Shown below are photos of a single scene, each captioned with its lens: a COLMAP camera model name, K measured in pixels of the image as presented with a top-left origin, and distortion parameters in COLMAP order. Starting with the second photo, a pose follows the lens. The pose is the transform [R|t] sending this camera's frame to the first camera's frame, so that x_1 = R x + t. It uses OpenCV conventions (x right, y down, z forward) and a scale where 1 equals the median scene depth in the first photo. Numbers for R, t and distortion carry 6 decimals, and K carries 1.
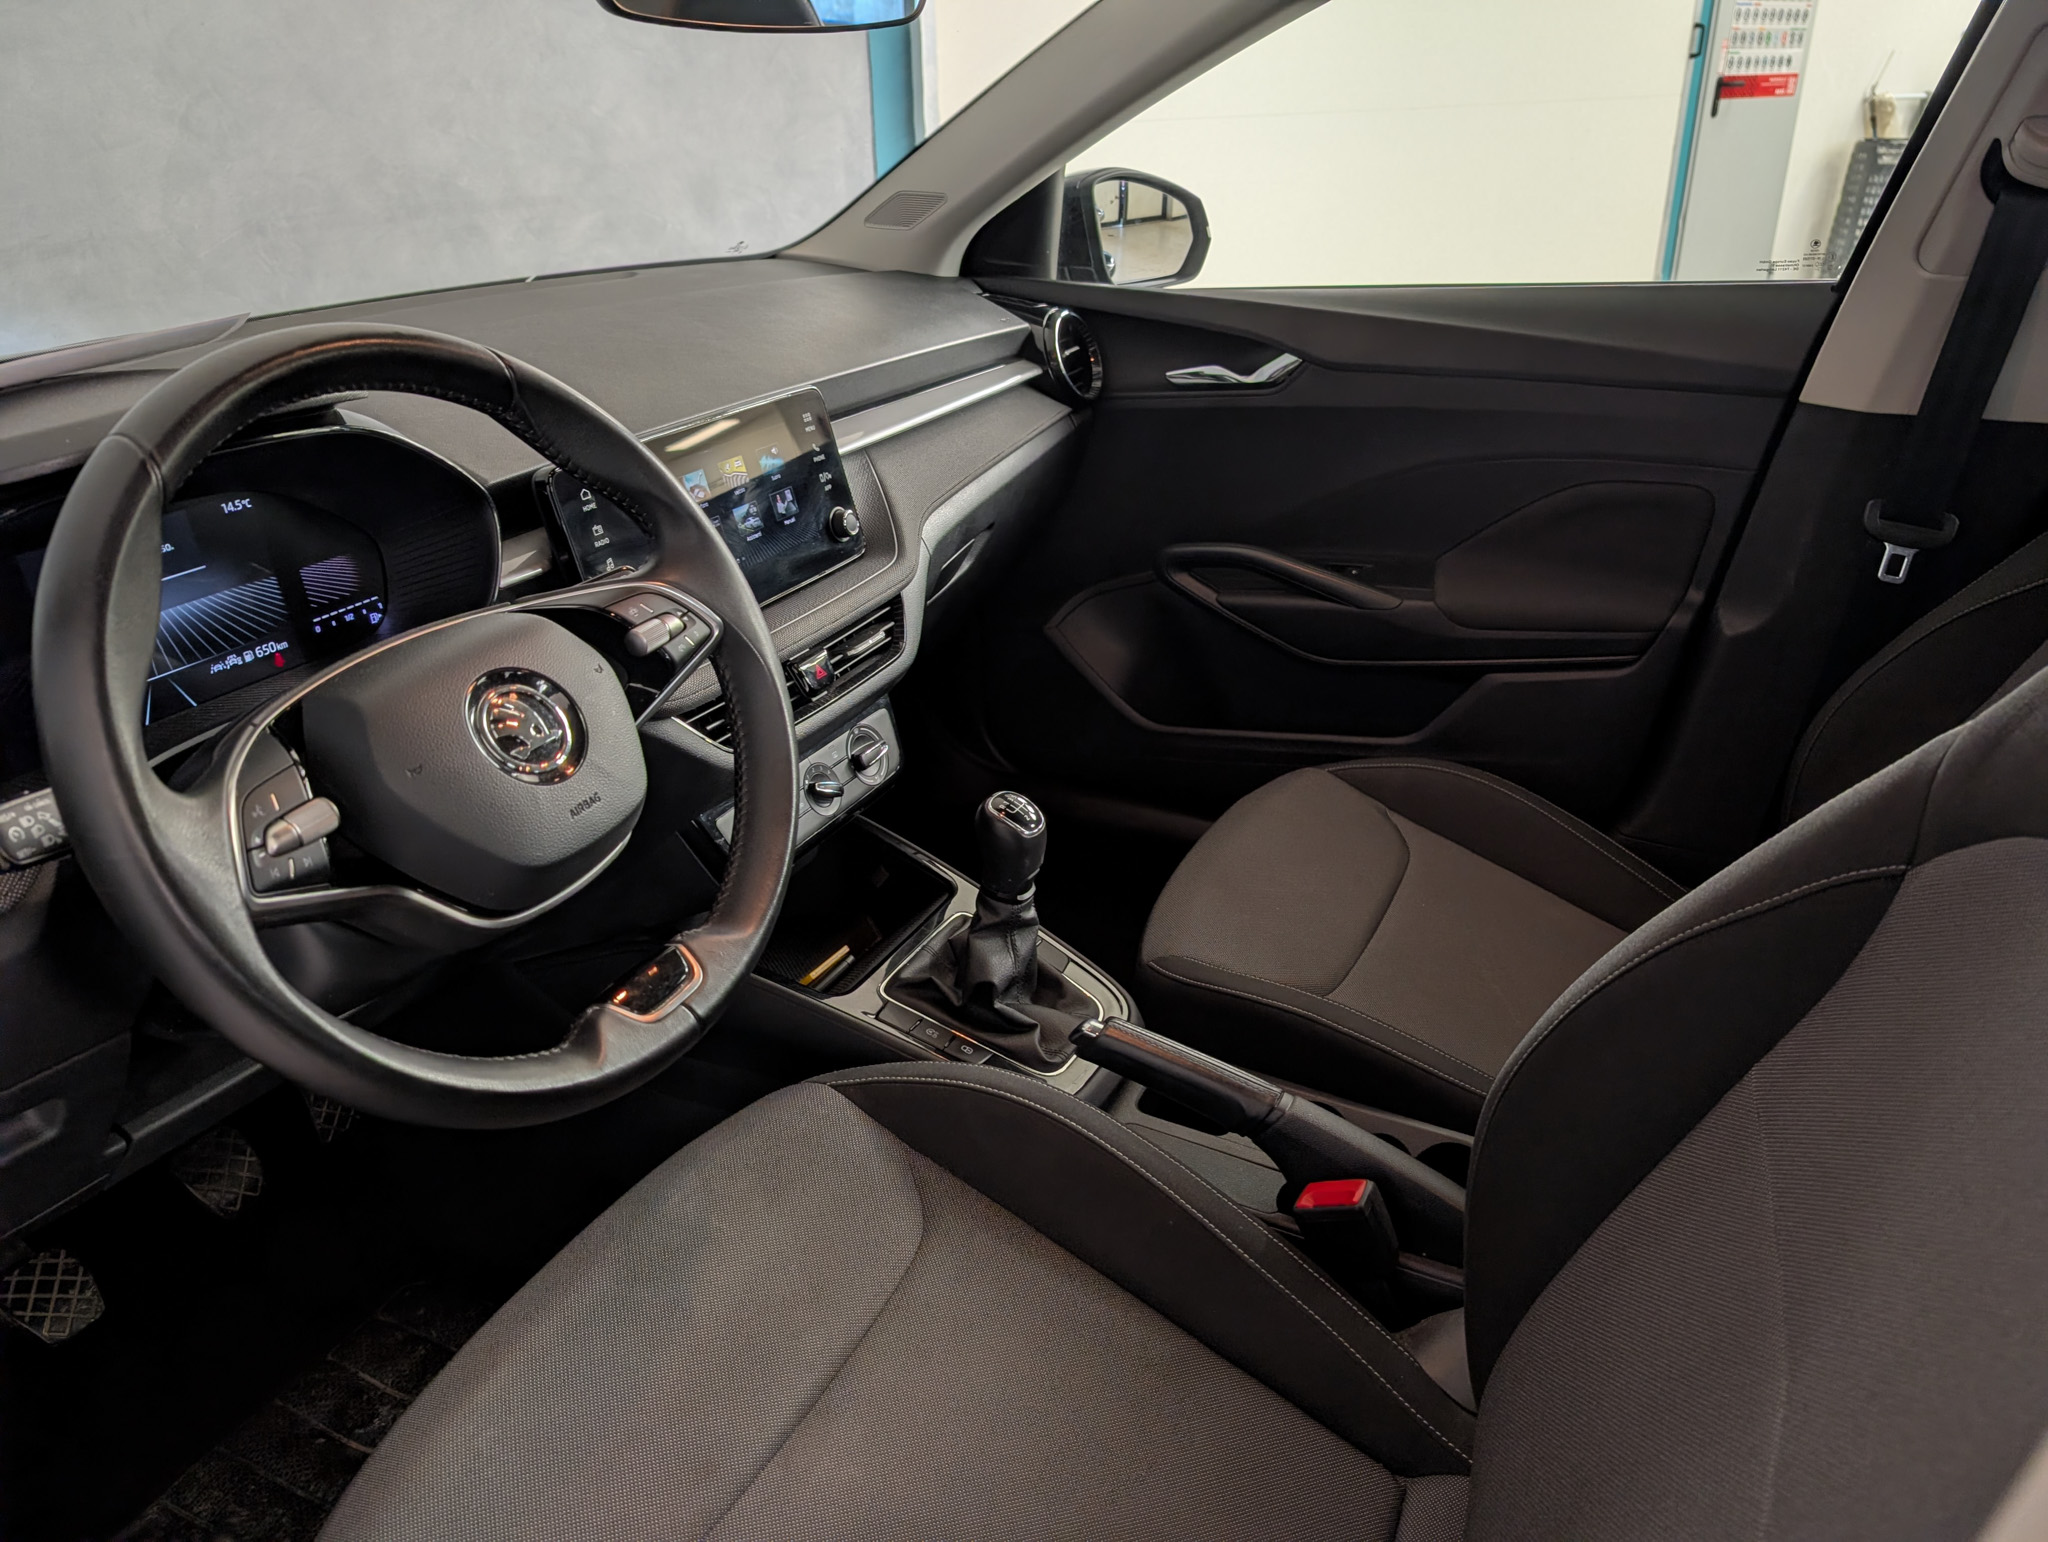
lens RADIAL K [[1471.2, 0, 1070.1], [0, 1471.2, 775.4], [0, 0, 1]] dist [0.004191, 0.002399]
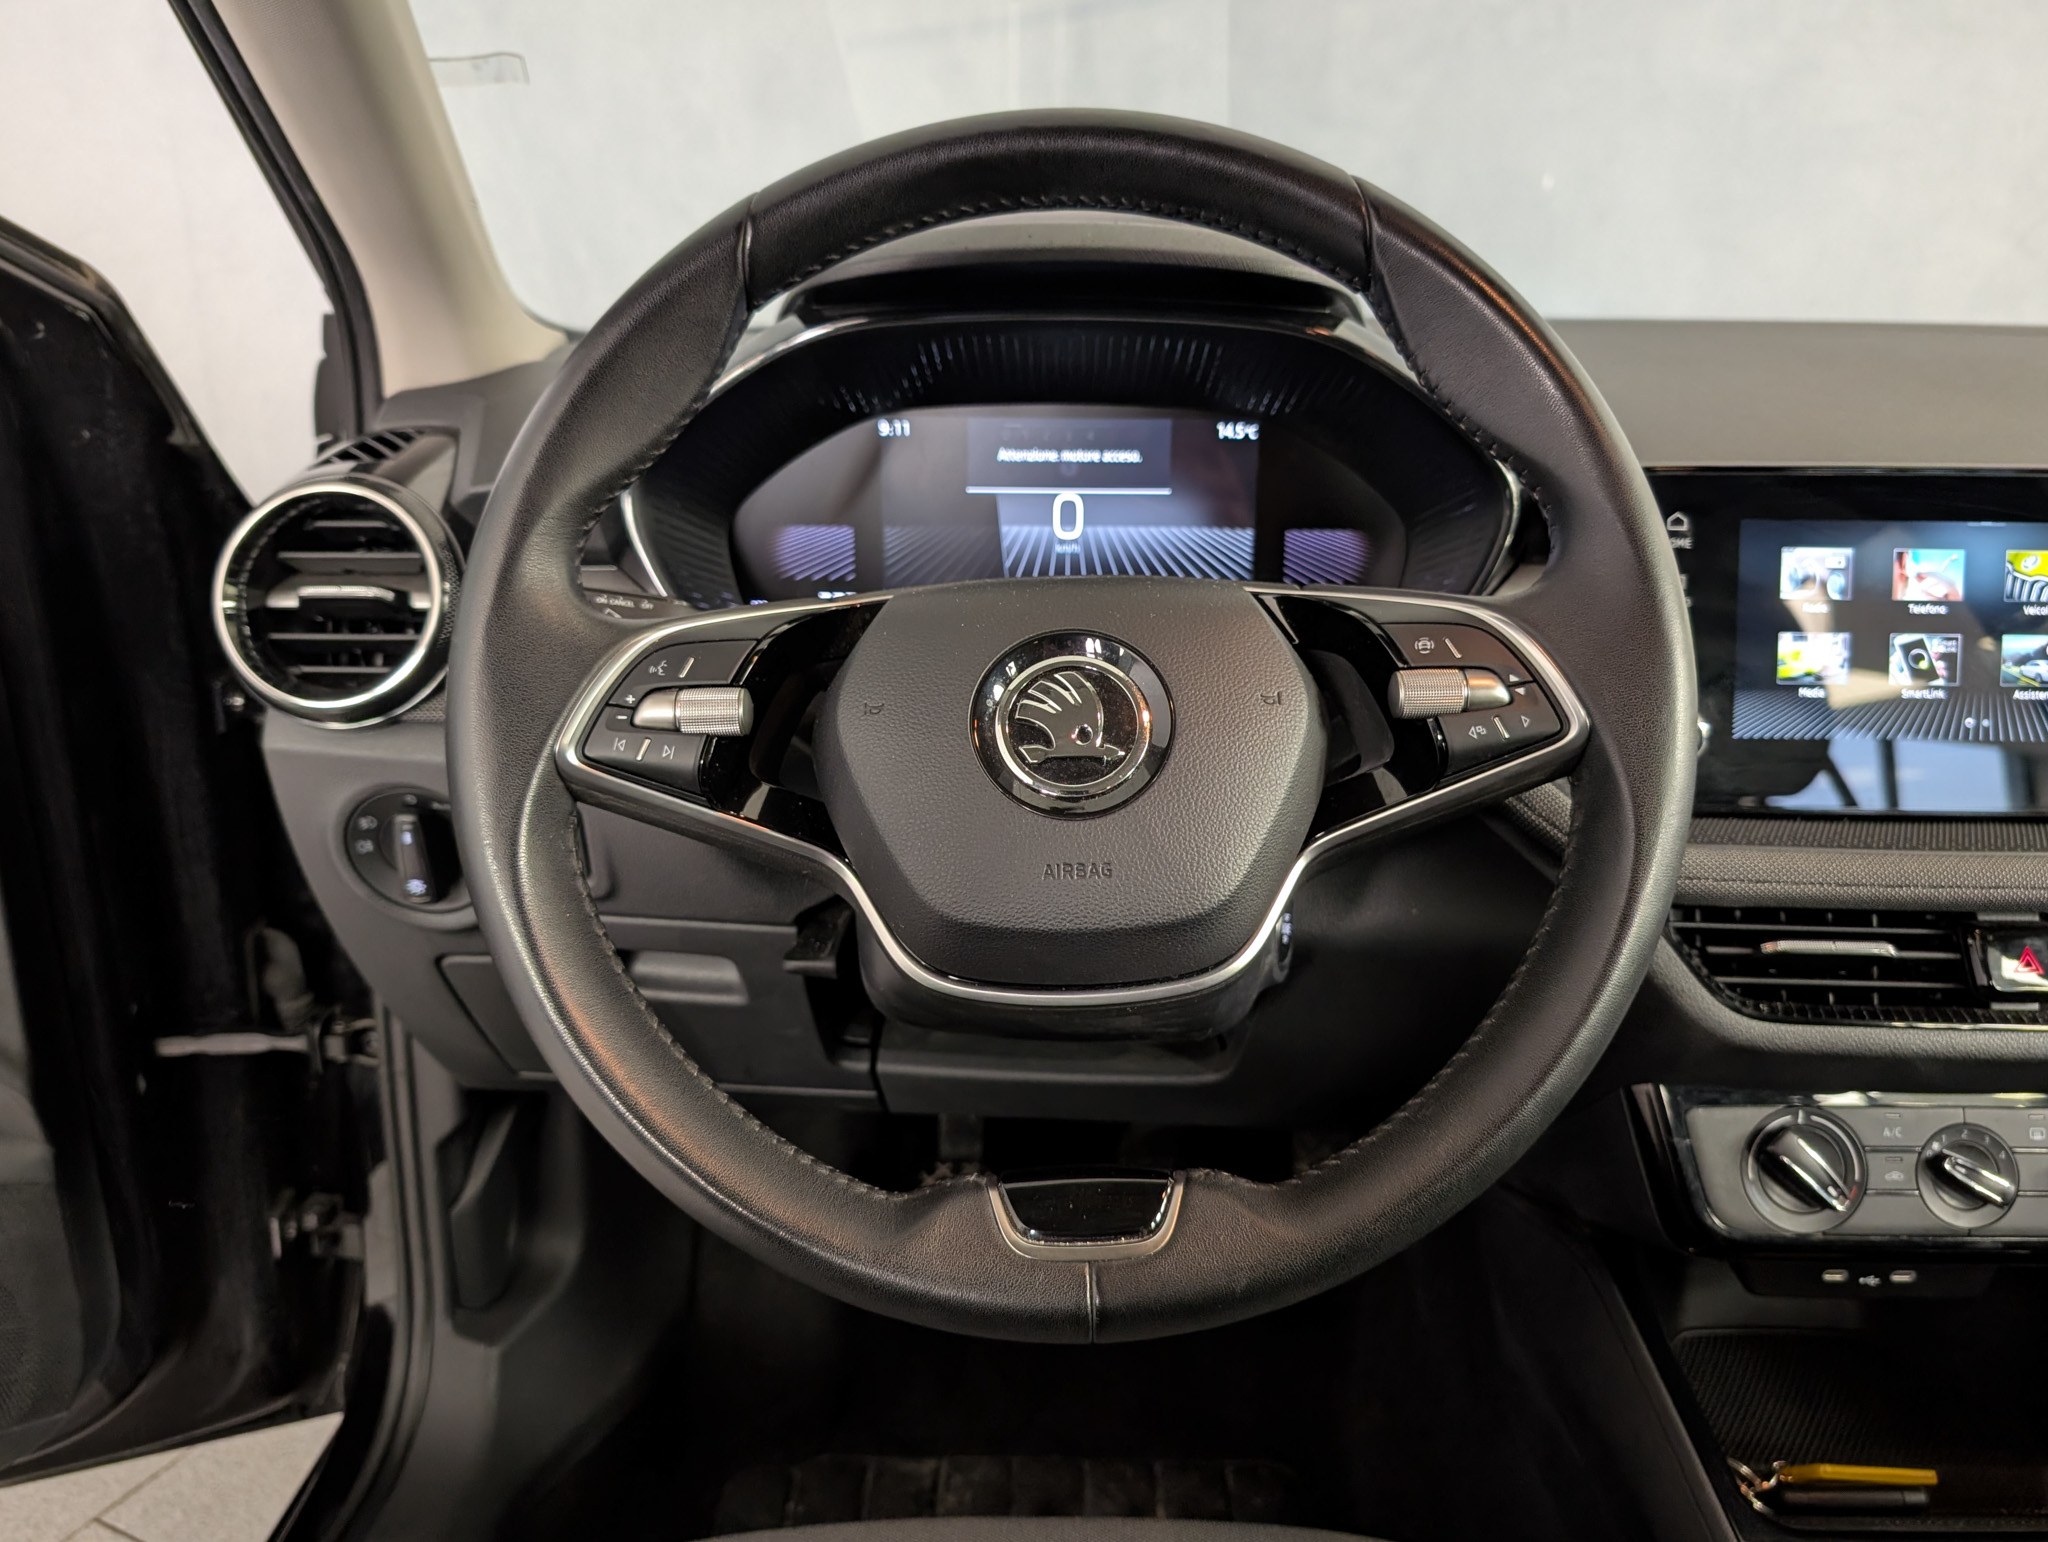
lens RADIAL K [[1471.2, 0, 1070.1], [0, 1471.2, 775.4], [0, 0, 1]] dist [0.004191, 0.002399]
pose [[0.401310, 0.299078, -0.865738, 0.123197], [-0.401221, 0.907082, 0.127376, -0.062443], [0.823391, 0.296235, 0.484017, 0.469121]]
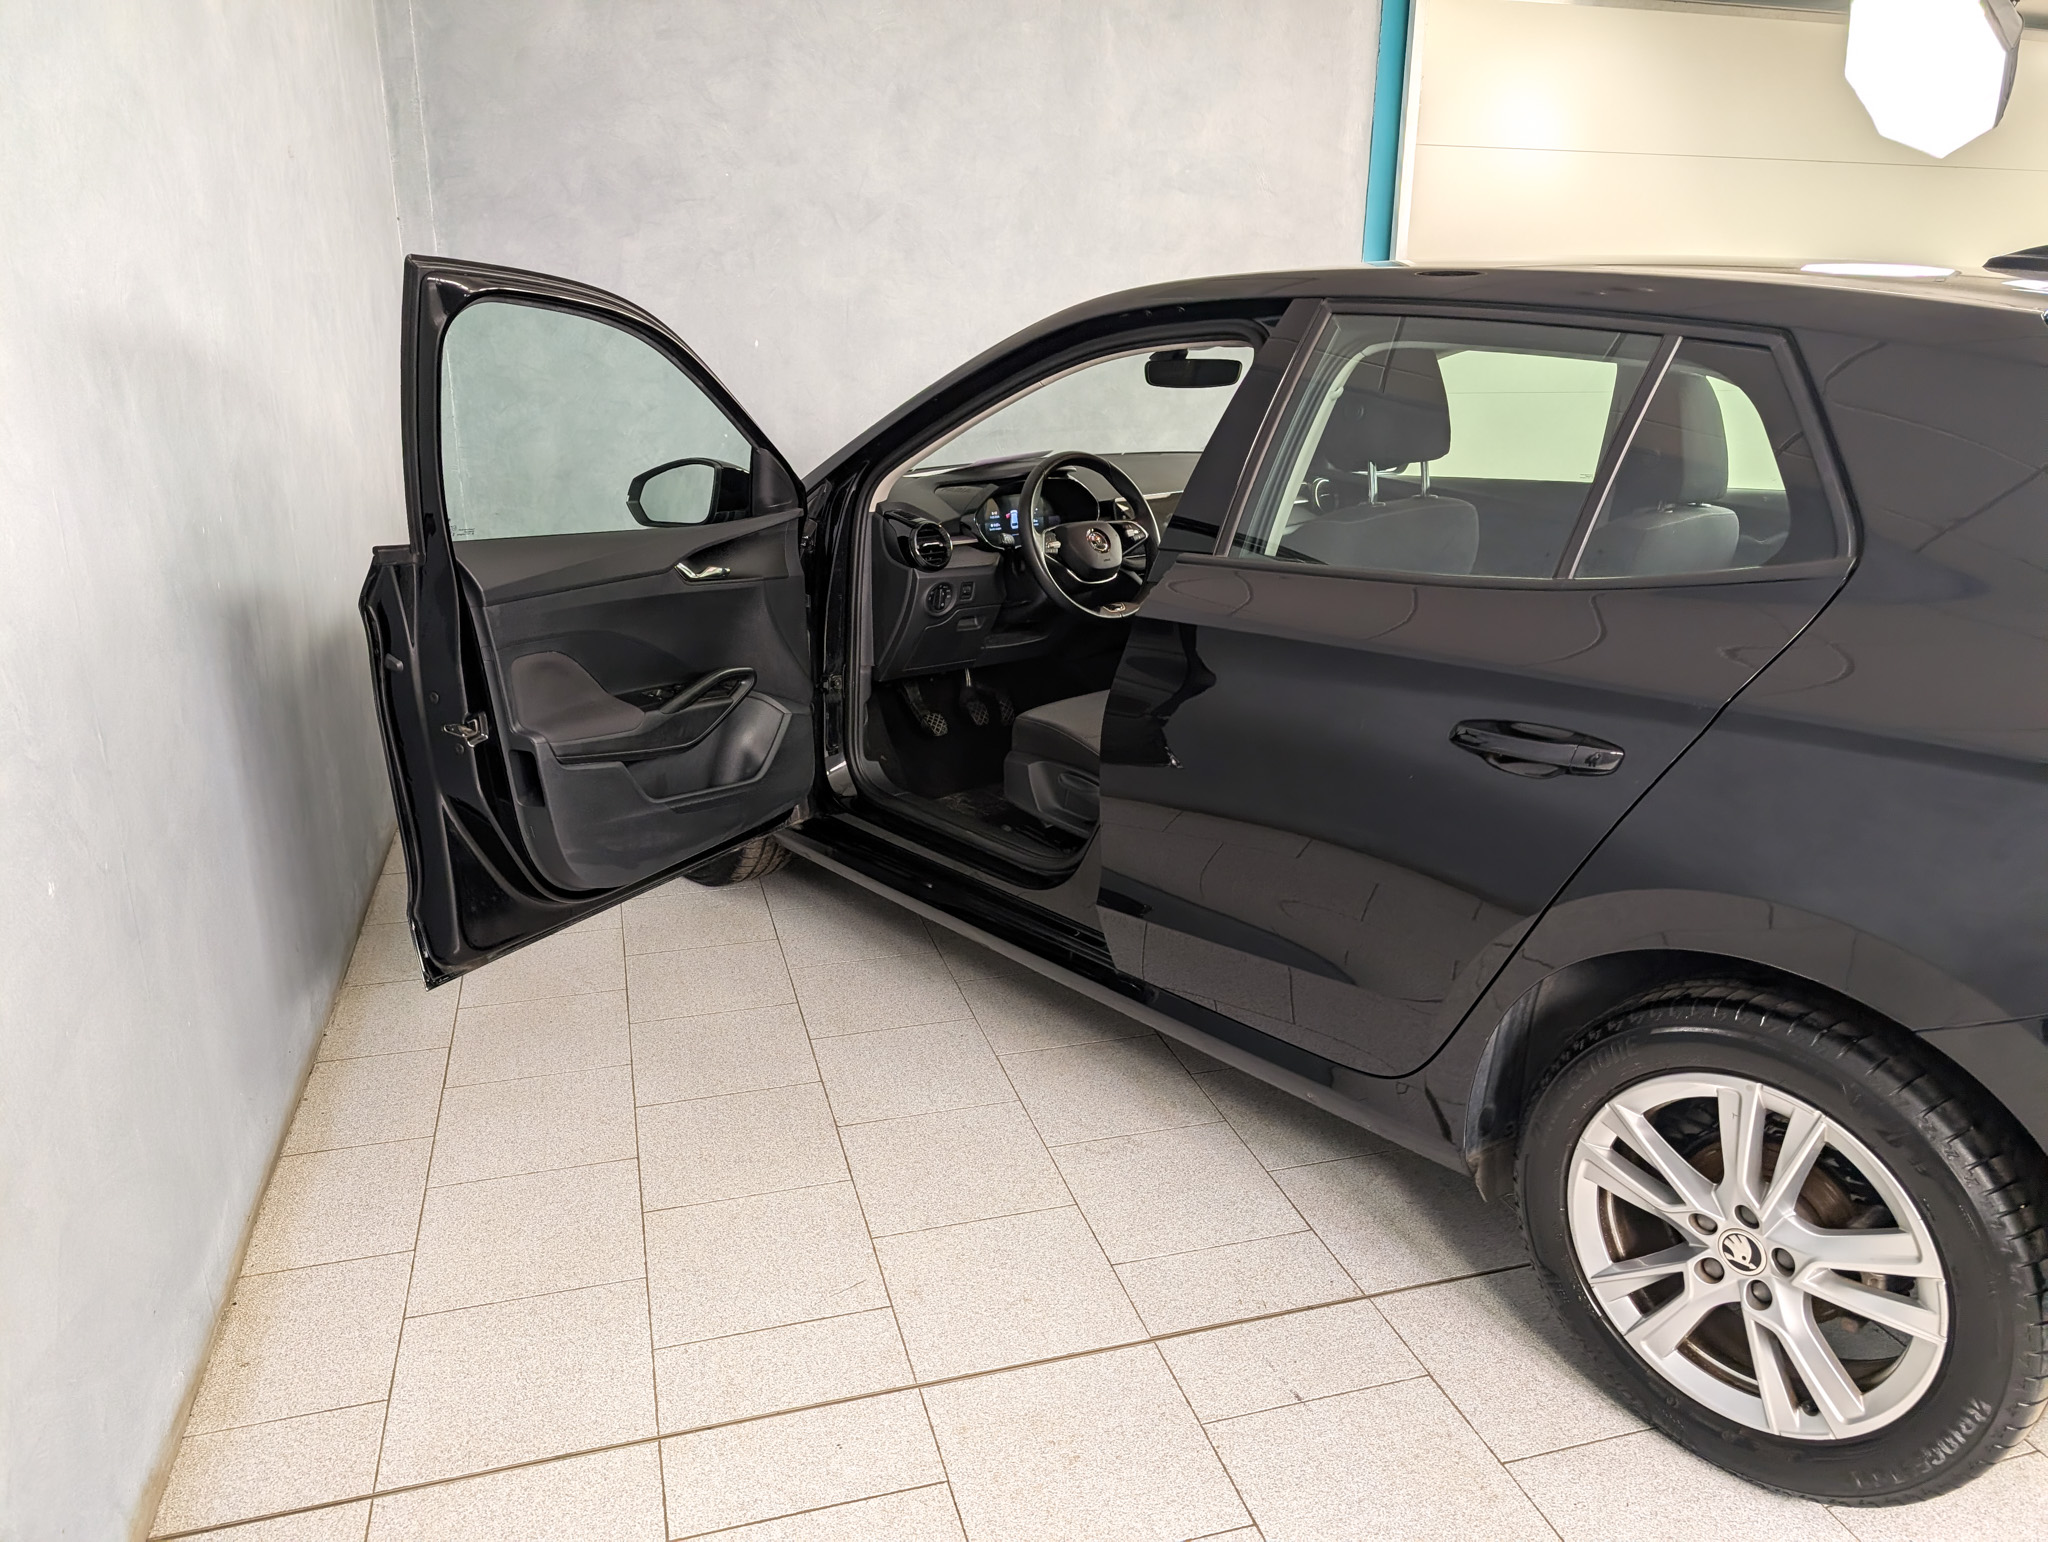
lens RADIAL K [[1471.2, 0, 1070.1], [0, 1471.2, 775.4], [0, 0, 1]] dist [0.004191, 0.002399]
pose [[0.927868, 0.147449, -0.342519, 0.808274], [-0.191088, 0.976751, -0.097175, 0.760797], [0.320227, 0.155617, 0.934472, -2.108267]]
